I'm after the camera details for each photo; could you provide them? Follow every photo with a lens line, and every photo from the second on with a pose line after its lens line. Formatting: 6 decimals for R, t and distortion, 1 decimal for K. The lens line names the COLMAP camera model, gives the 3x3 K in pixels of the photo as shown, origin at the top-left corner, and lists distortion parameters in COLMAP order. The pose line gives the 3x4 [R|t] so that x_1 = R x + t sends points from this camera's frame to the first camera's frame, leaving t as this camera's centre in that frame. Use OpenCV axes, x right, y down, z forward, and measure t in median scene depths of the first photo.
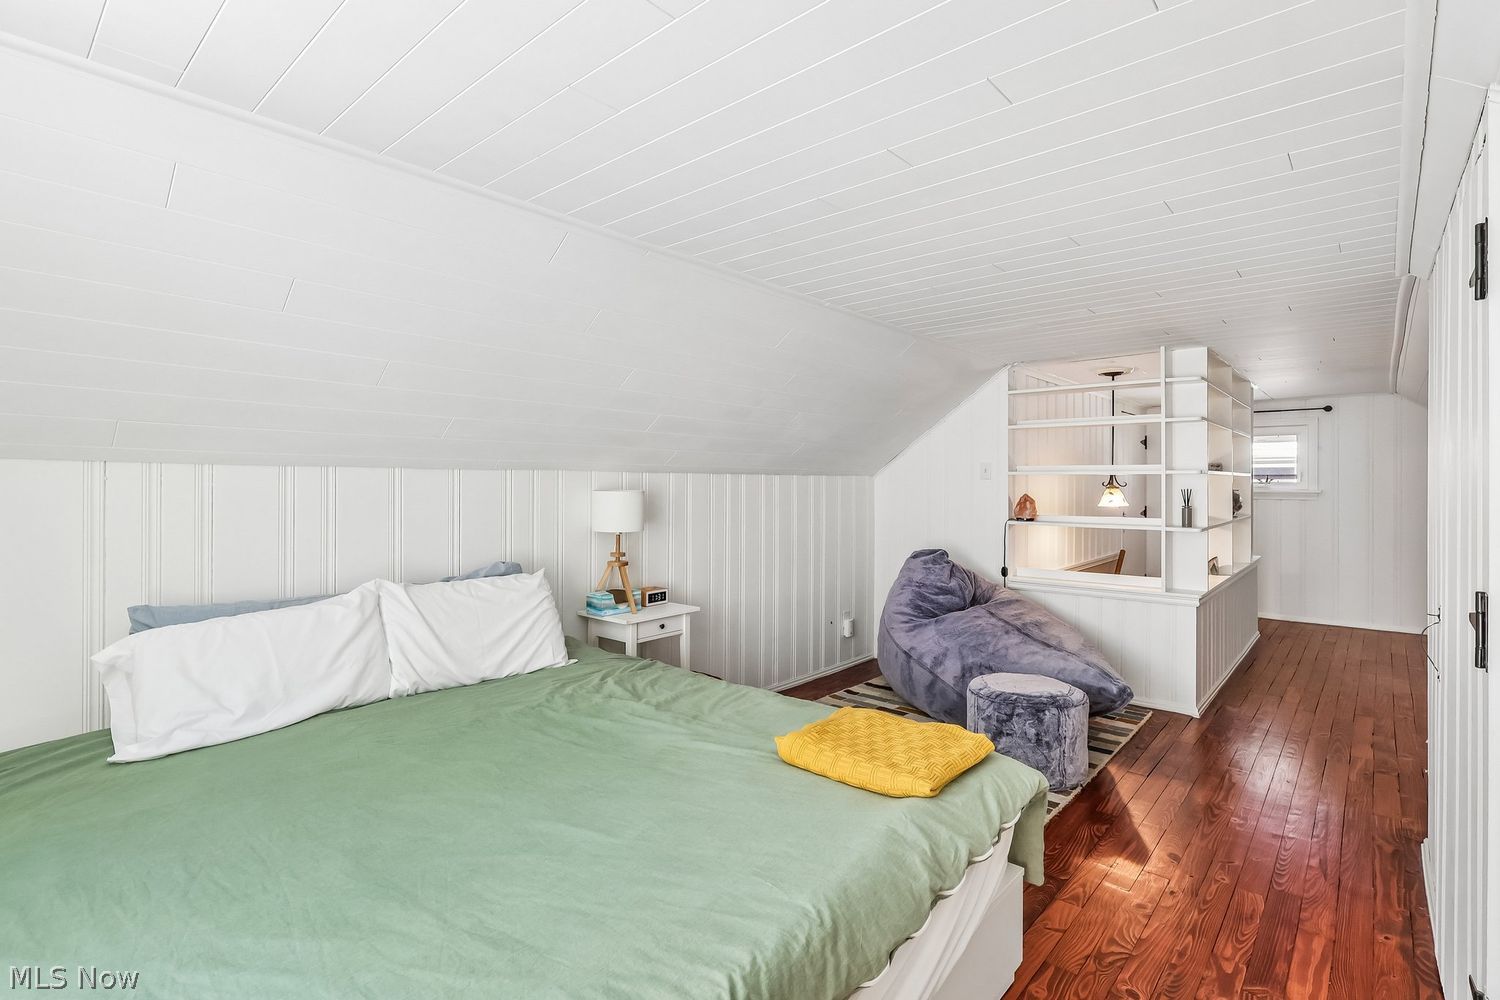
lens RADIAL K [[707.4, 0, 744.3], [0, 707.4, 487.3], [0, 0, 1]] dist [-0.003971, 0.001118]
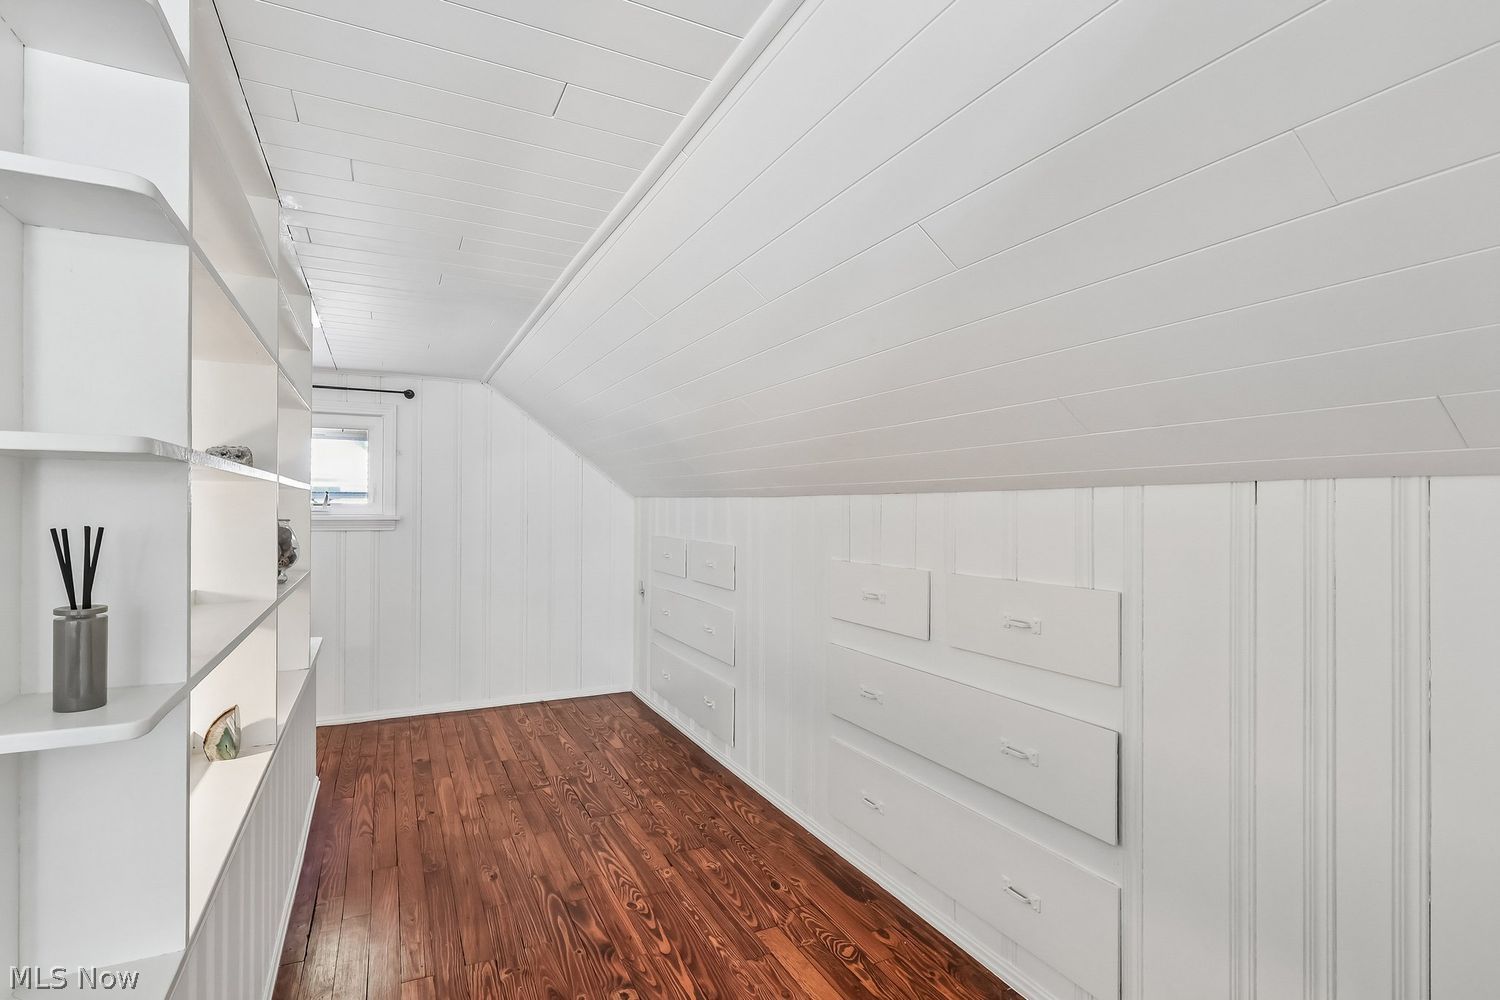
lens RADIAL K [[707.4, 0, 743.4], [0, 707.4, 503.1], [0, 0, 1]] dist [-0.003971, 0.001118]
pose [[0.359424, 0.004586, 0.933163, 0.404581], [0.006849, 0.999948, -0.007552, -0.000687], [-0.933149, 0.009106, 0.359374, 0.597768]]
